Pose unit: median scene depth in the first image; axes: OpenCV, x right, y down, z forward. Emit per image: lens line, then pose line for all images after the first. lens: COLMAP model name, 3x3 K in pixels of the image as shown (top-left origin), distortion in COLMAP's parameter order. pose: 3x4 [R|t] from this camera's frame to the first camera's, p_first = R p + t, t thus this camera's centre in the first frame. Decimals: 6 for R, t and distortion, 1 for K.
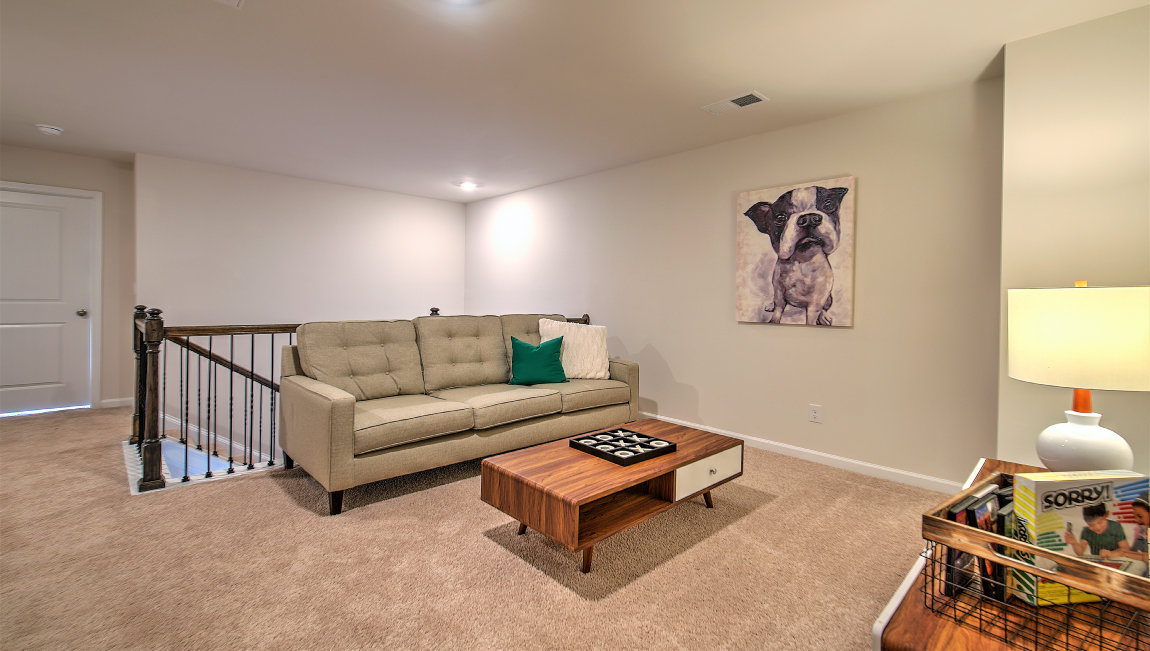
lens RADIAL K [[505.1, 0, 575.0], [0, 505.1, 325.5], [0, 0, 1]] dist [0.001376, -0.000106]
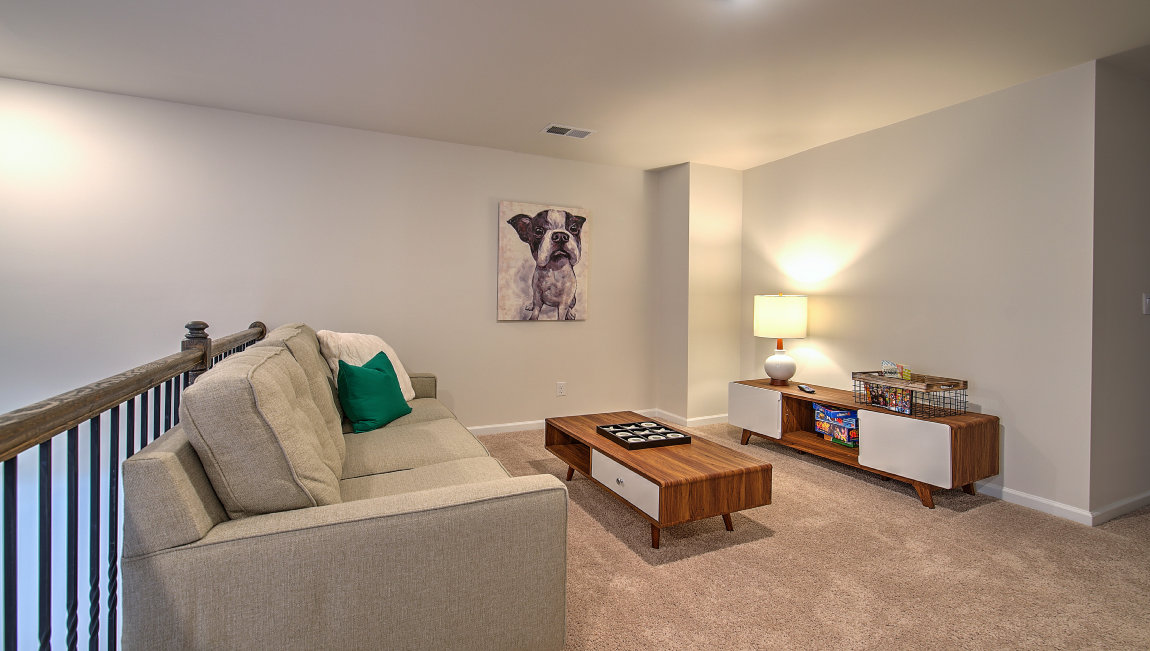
lens RADIAL K [[505.1, 0, 575.0], [0, 505.1, 325.5], [0, 0, 1]] dist [0.001376, -0.000106]
pose [[0.296216, -0.059076, 0.953292, -0.724578], [0.044475, 0.997856, 0.048018, -0.046022], [-0.954085, 0.028174, 0.298208, 0.582084]]
